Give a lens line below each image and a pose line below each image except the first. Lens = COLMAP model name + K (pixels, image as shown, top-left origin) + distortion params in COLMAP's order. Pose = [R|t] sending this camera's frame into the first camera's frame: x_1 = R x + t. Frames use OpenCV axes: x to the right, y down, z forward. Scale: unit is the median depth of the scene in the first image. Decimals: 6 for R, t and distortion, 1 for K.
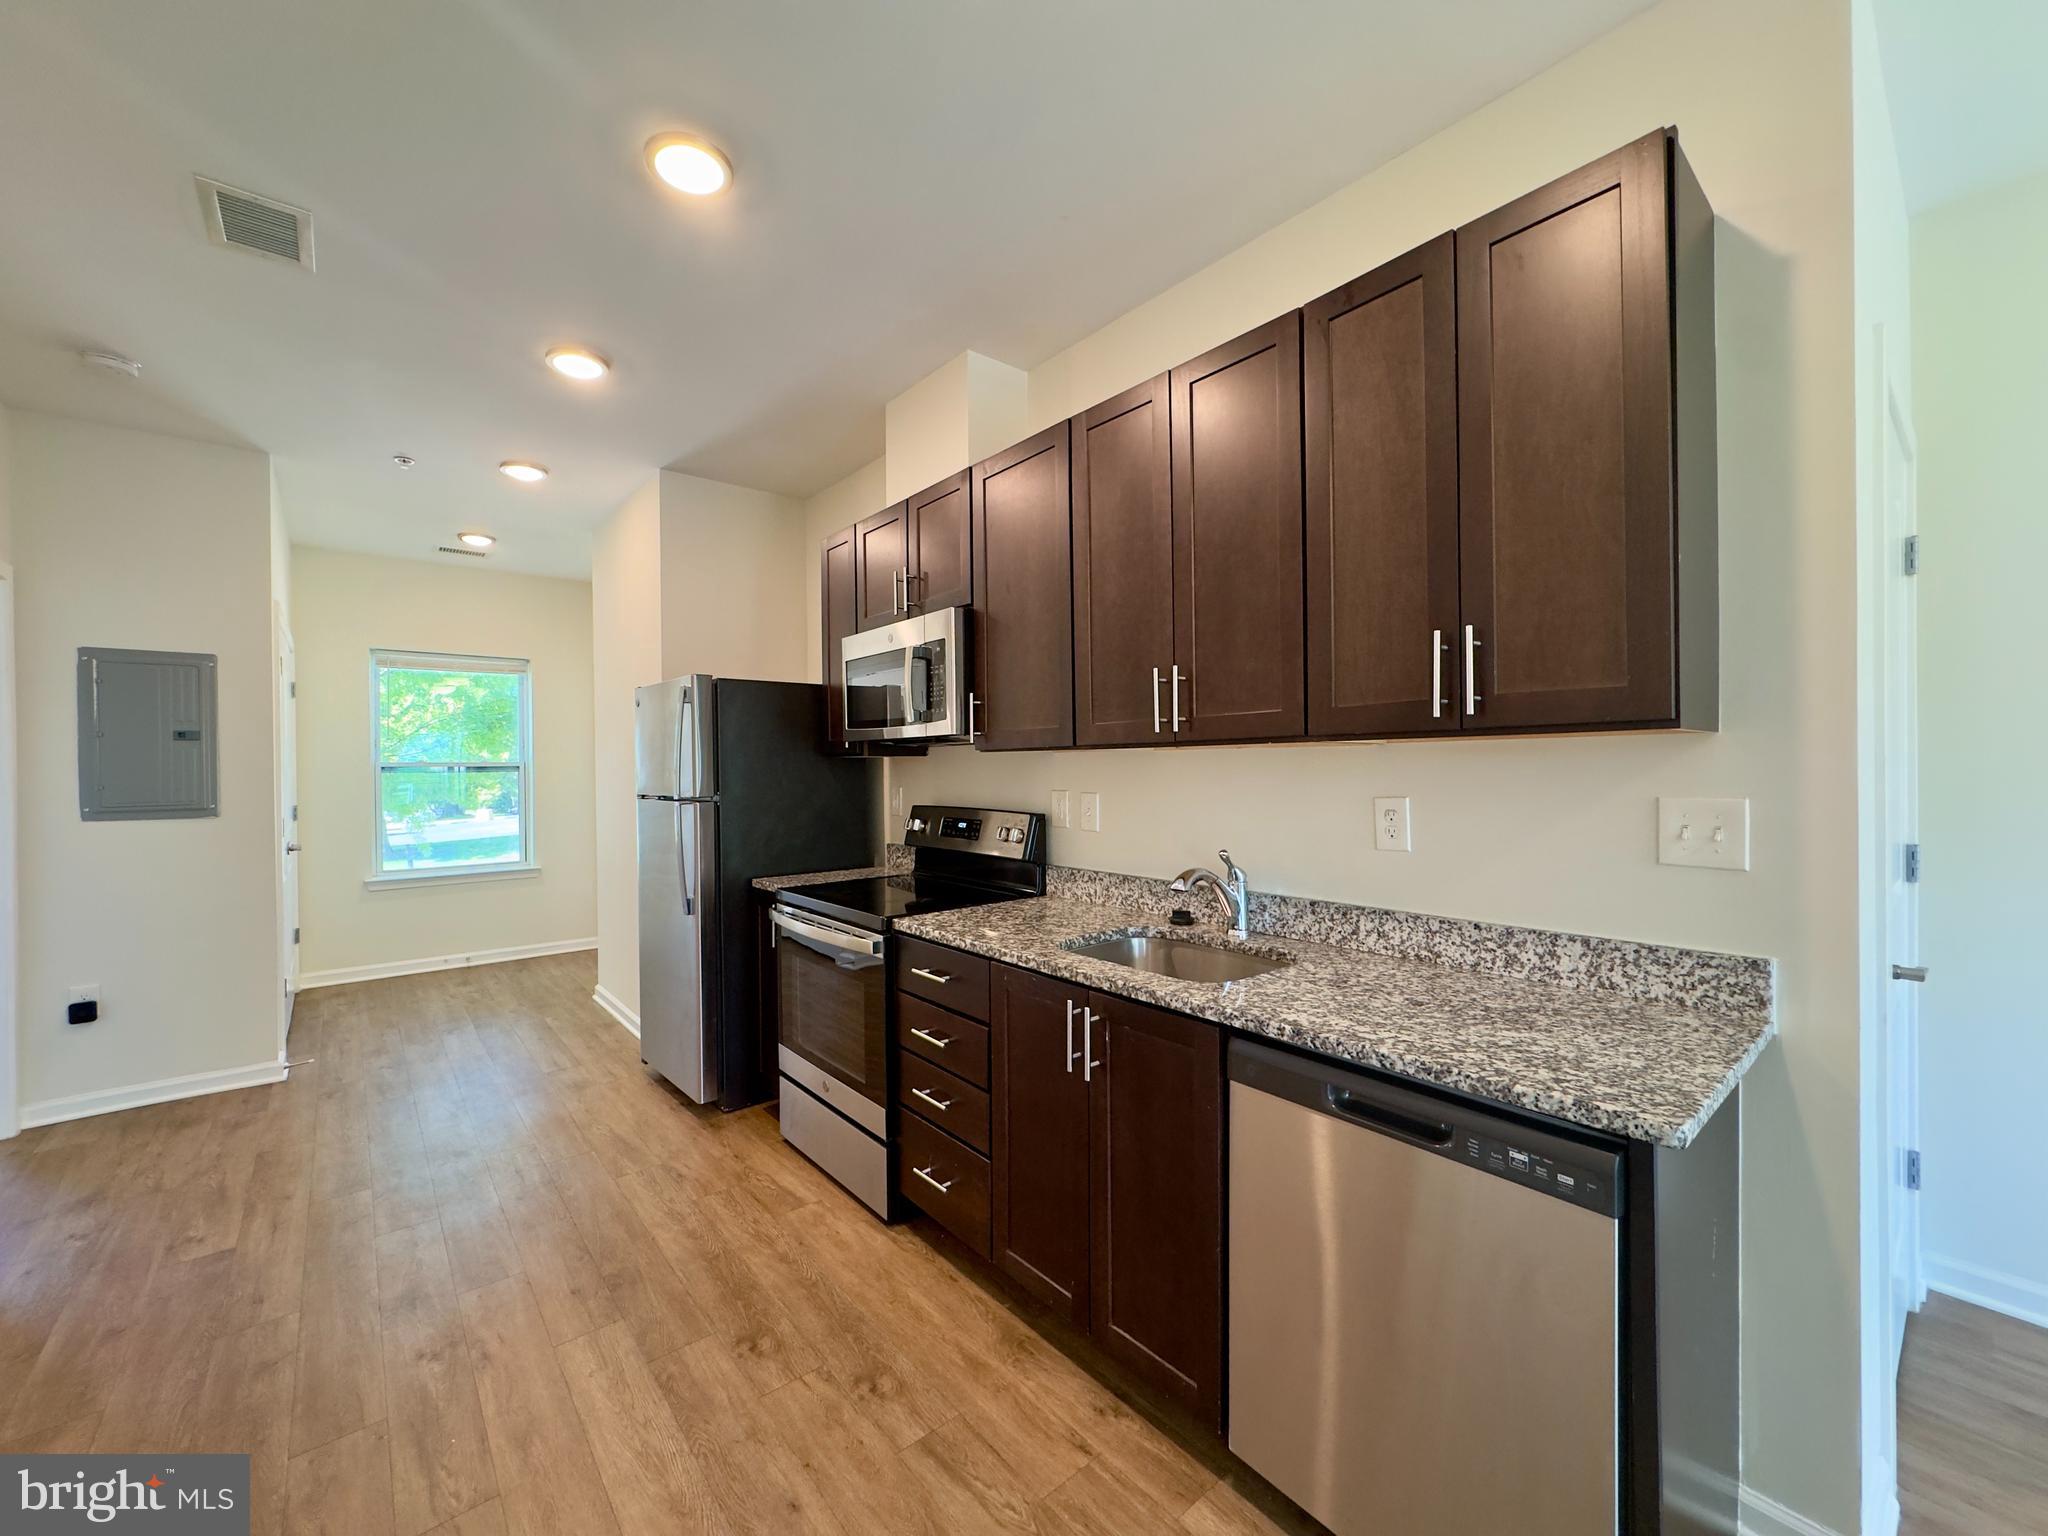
lens RADIAL K [[813.4, 0, 1024.0], [0, 813.4, 768.0], [0, 0, 1]] dist [-0.000777, 0.000104]
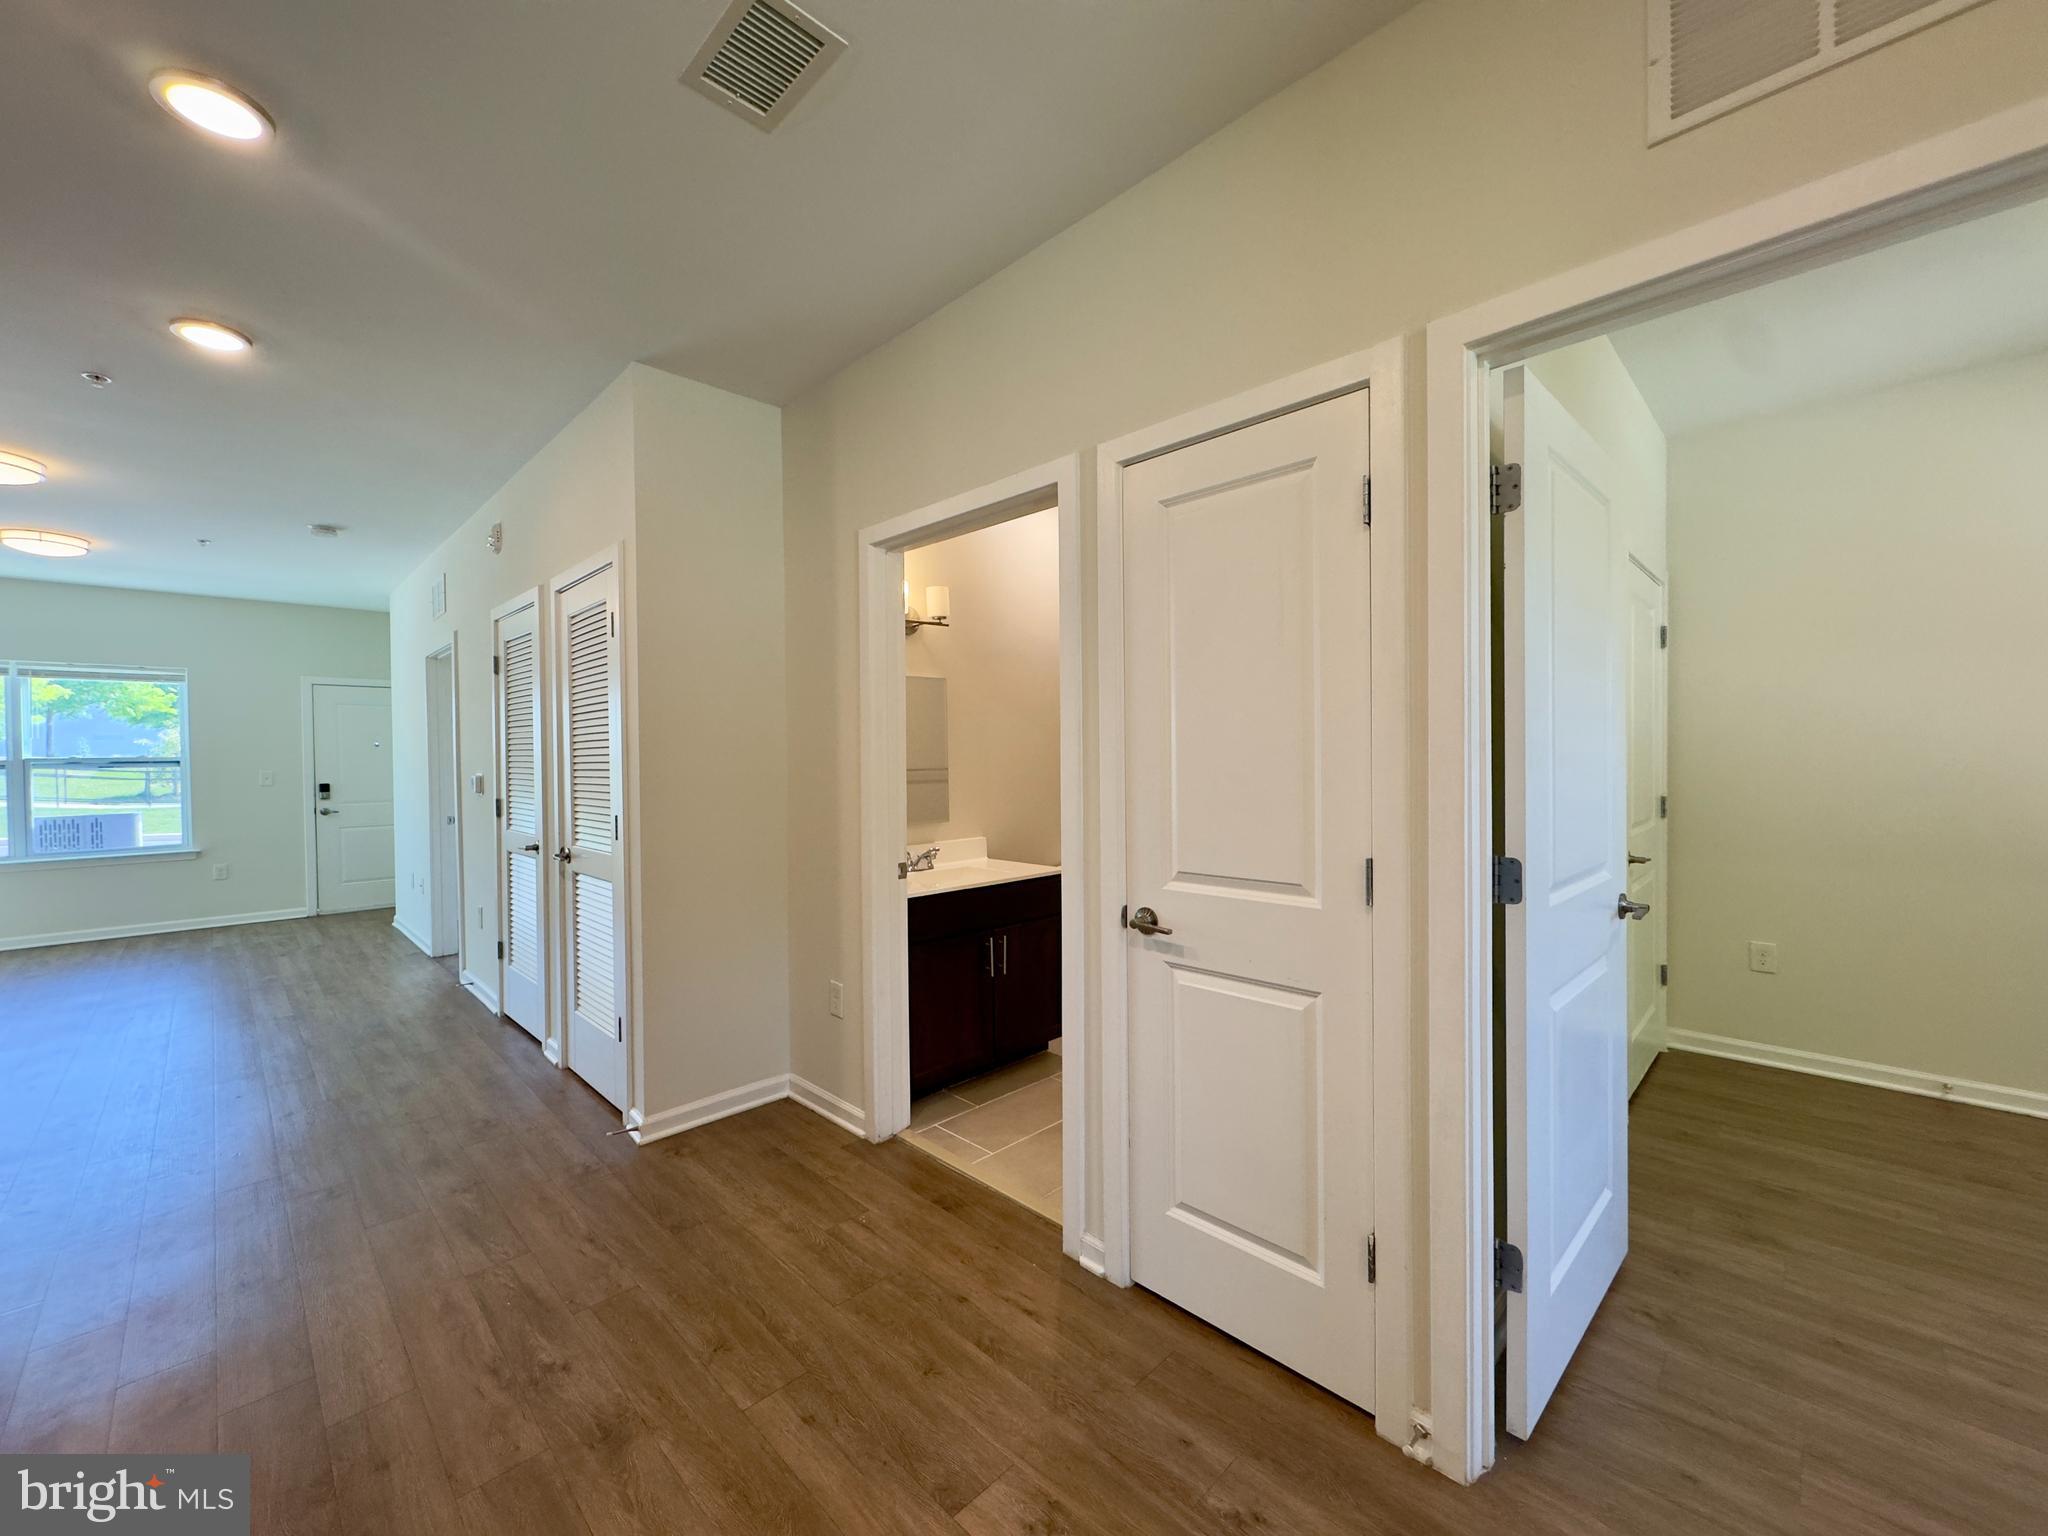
lens RADIAL K [[813.4, 0, 1024.0], [0, 813.4, 768.0], [0, 0, 1]] dist [-0.000777, 0.000104]
pose [[-0.995840, 0.020107, -0.088875, -0.992764], [0.018592, 0.999668, 0.017839, 0.007077], [0.089204, 0.016112, -0.995883, 1.634393]]
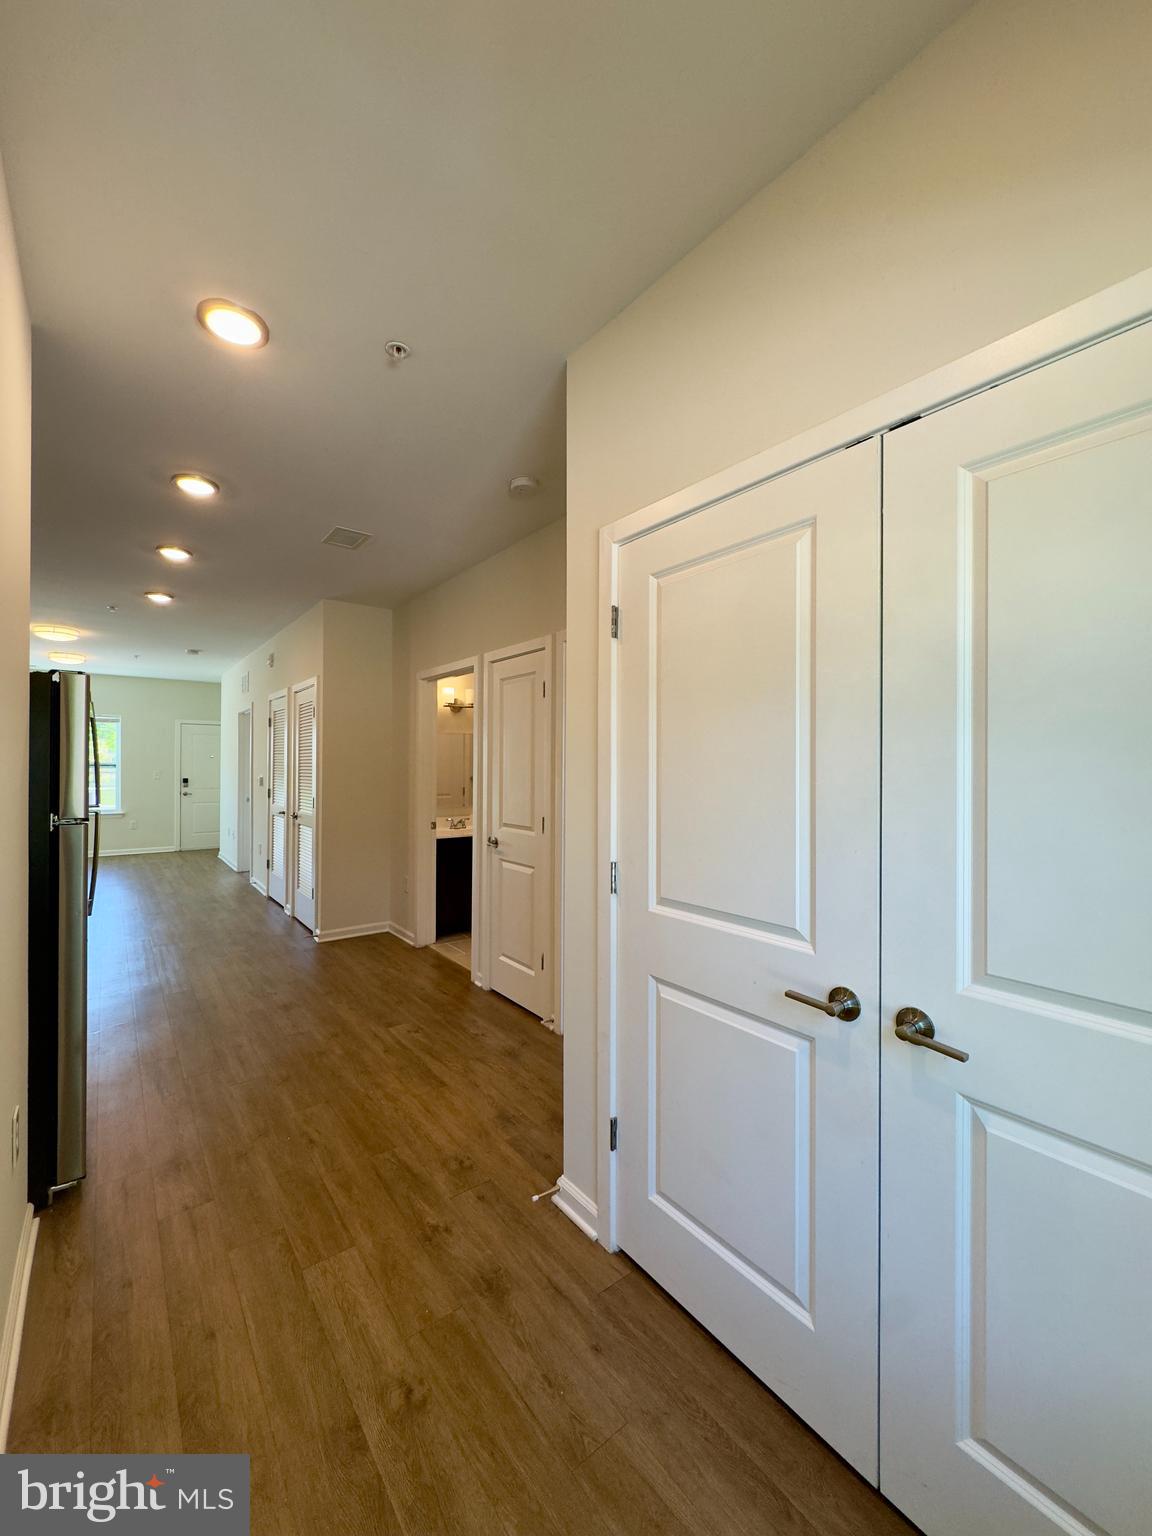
lens RADIAL K [[610.0, 0, 576.0], [0, 610.0, 768.0], [0, 0, 1]] dist [-0.000777, 0.000104]
pose [[-0.999206, -0.000466, 0.039827, -1.487808], [-0.000250, 0.999985, 0.005438, -0.023430], [-0.039829, 0.005424, -0.999192, 2.432061]]
